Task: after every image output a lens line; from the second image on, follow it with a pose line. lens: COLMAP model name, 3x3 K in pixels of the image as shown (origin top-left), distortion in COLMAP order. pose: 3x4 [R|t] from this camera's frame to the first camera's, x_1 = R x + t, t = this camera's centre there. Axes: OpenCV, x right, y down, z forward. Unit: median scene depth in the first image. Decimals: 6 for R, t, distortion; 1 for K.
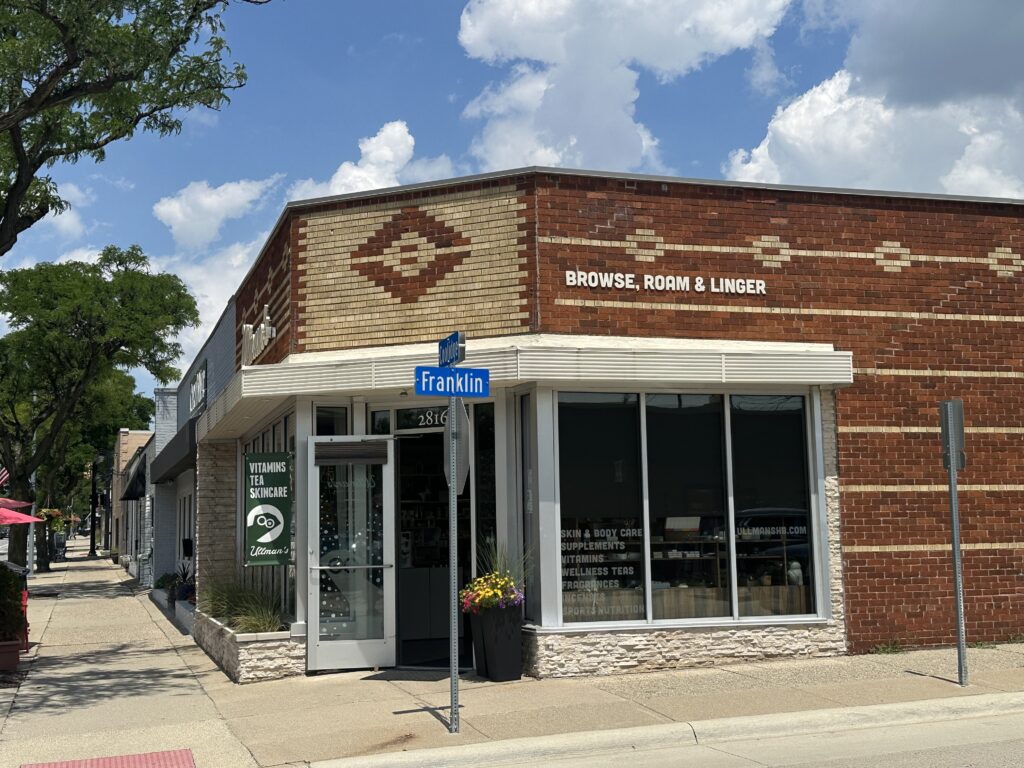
lens RADIAL K [[1304.2, 0, 512.5], [0, 1304.2, 384.8], [0, 0, 1]] dist [0.020426, 0.000000]
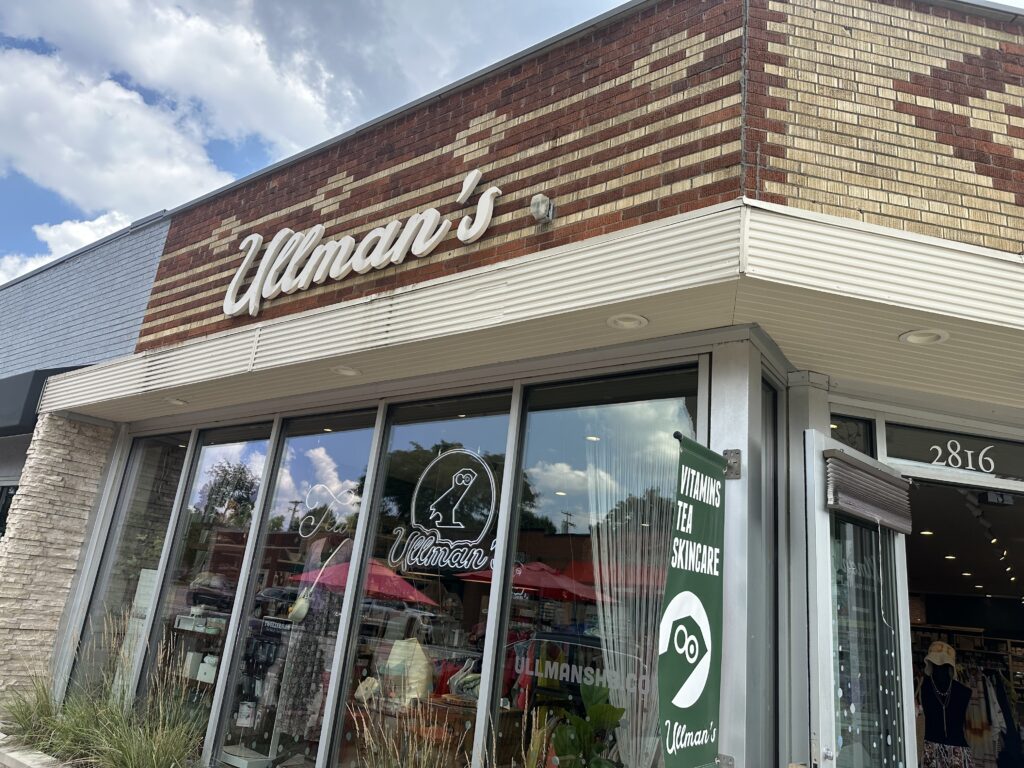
lens RADIAL K [[728.2, 0, 511.6], [0, 728.2, 381.5], [0, 0, 1]] dist [0.002734, -0.000967]
pose [[0.803287, 0.278984, 0.526211, -0.345312], [-0.184976, 0.956679, -0.224831, 0.090722], [-0.566139, 0.083268, 0.820093, 0.864072]]
